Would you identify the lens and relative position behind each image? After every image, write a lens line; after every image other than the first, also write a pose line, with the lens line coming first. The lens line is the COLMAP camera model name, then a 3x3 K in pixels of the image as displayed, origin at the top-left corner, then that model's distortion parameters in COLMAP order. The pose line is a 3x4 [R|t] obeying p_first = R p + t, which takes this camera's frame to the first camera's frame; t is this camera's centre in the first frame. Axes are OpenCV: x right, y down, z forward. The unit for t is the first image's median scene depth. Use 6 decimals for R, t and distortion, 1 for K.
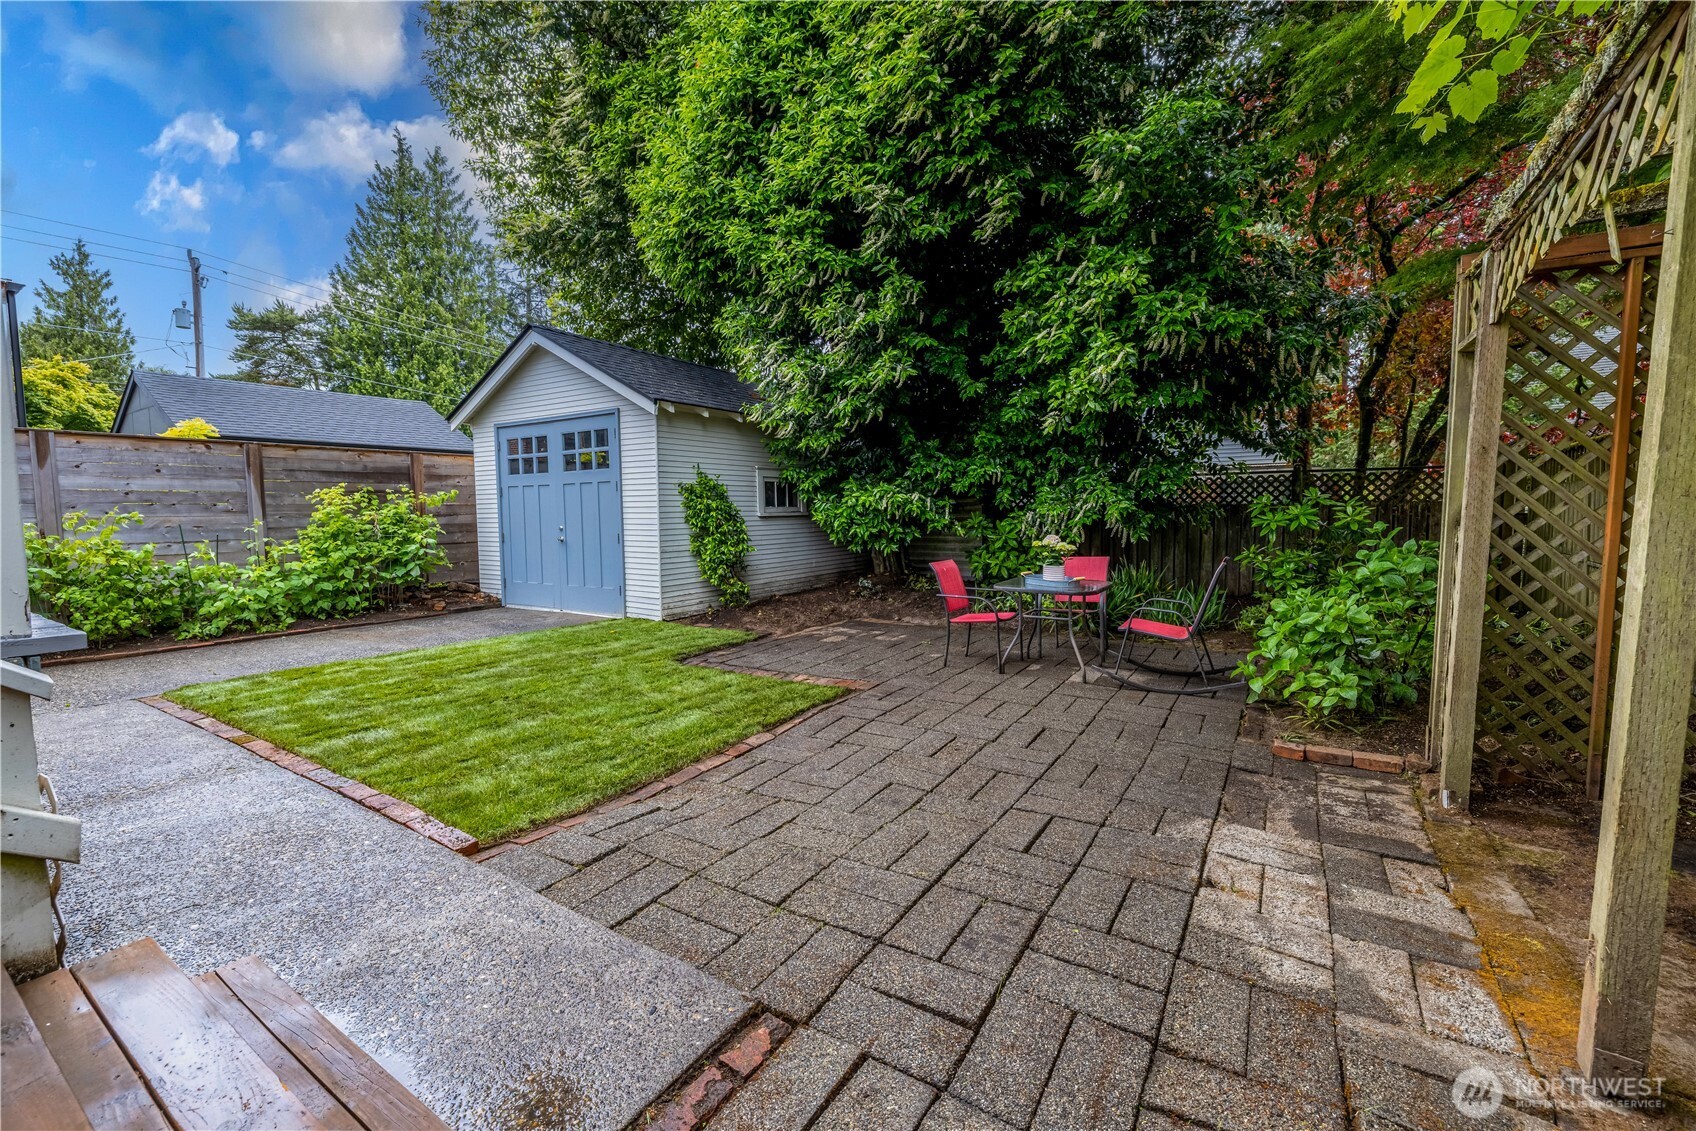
lens RADIAL K [[707.7, 0, 850.5], [0, 707.7, 556.7], [0, 0, 1]] dist [0.003930, -0.000064]
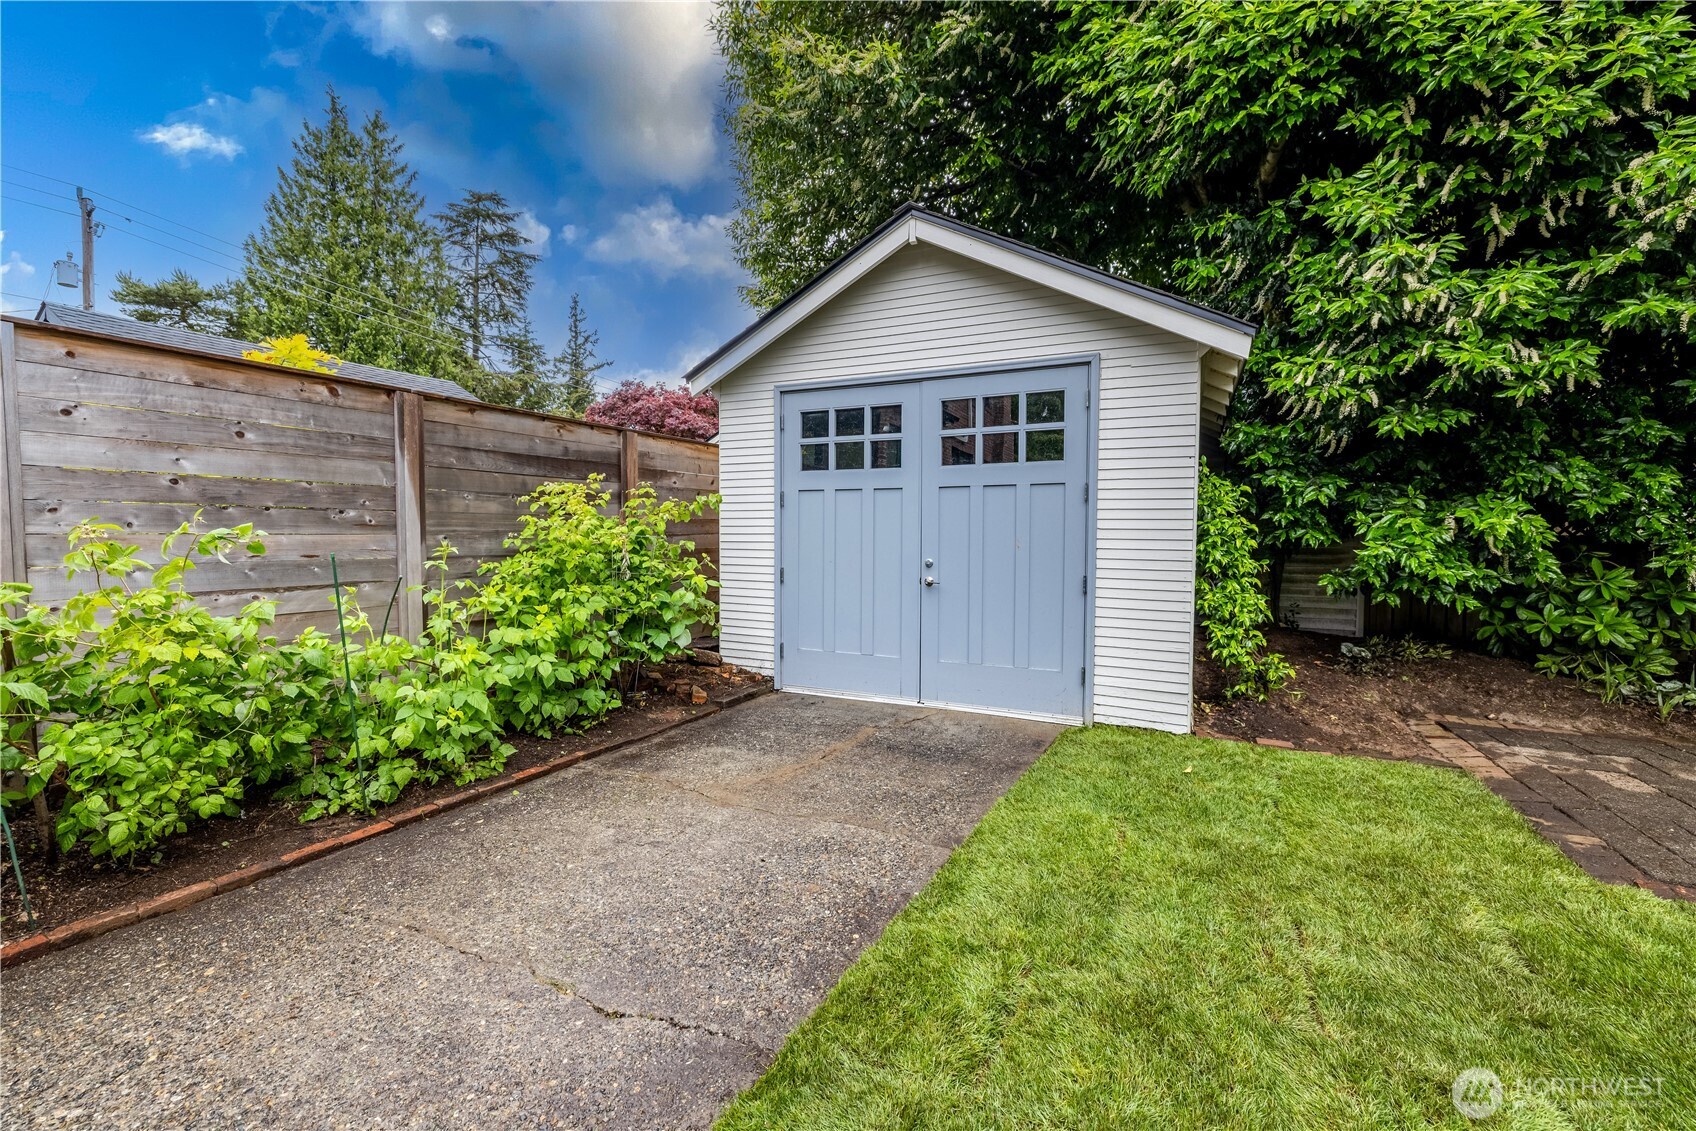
lens RADIAL K [[707.7, 0, 849.6], [0, 707.7, 564.3], [0, 0, 1]] dist [0.003930, -0.000064]
pose [[0.993815, 0.011509, 0.110449, -0.510734], [-0.009345, 0.999755, -0.020086, -0.025406], [-0.110653, 0.018929, 0.993679, 0.405769]]
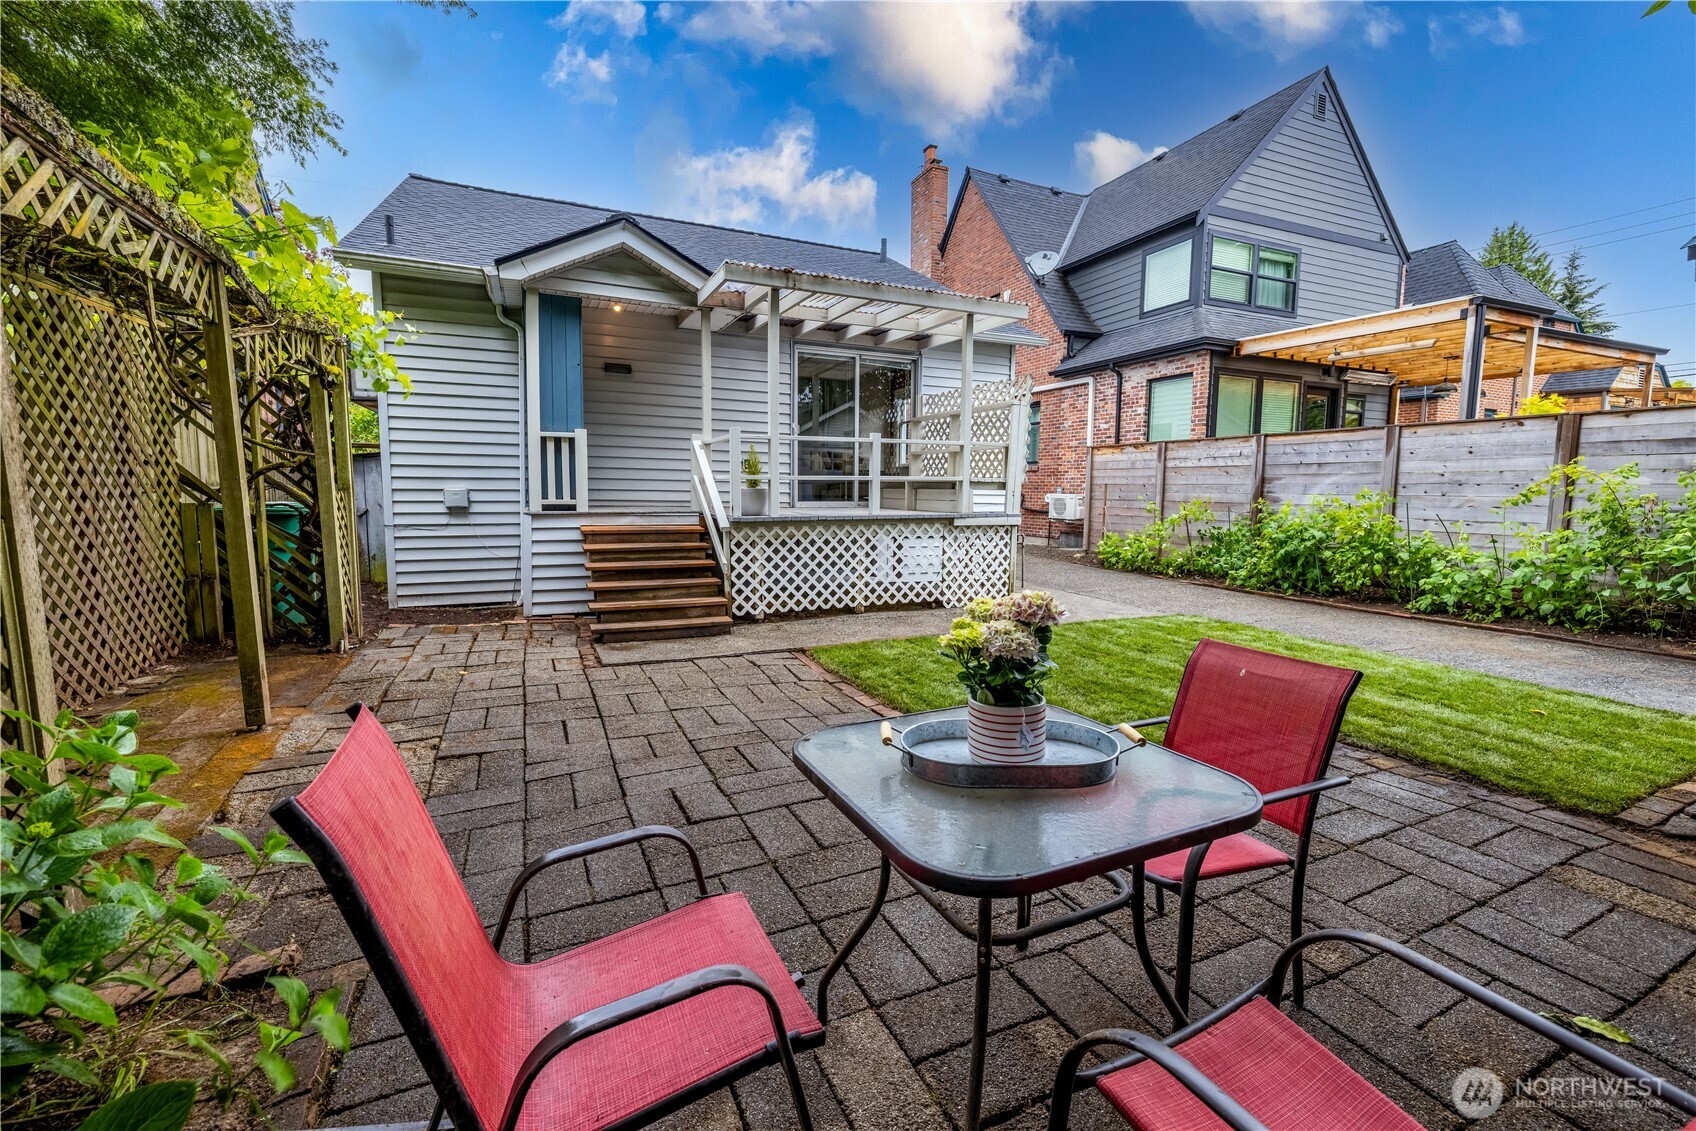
lens RADIAL K [[707.7, 0, 847.3], [0, 707.7, 566.6], [0, 0, 1]] dist [0.003930, -0.000064]
pose [[-0.552488, 0.091315, -0.828504, 0.312718], [-0.058537, 0.987276, 0.147849, -0.041839], [0.831463, 0.130183, -0.540113, 0.631342]]
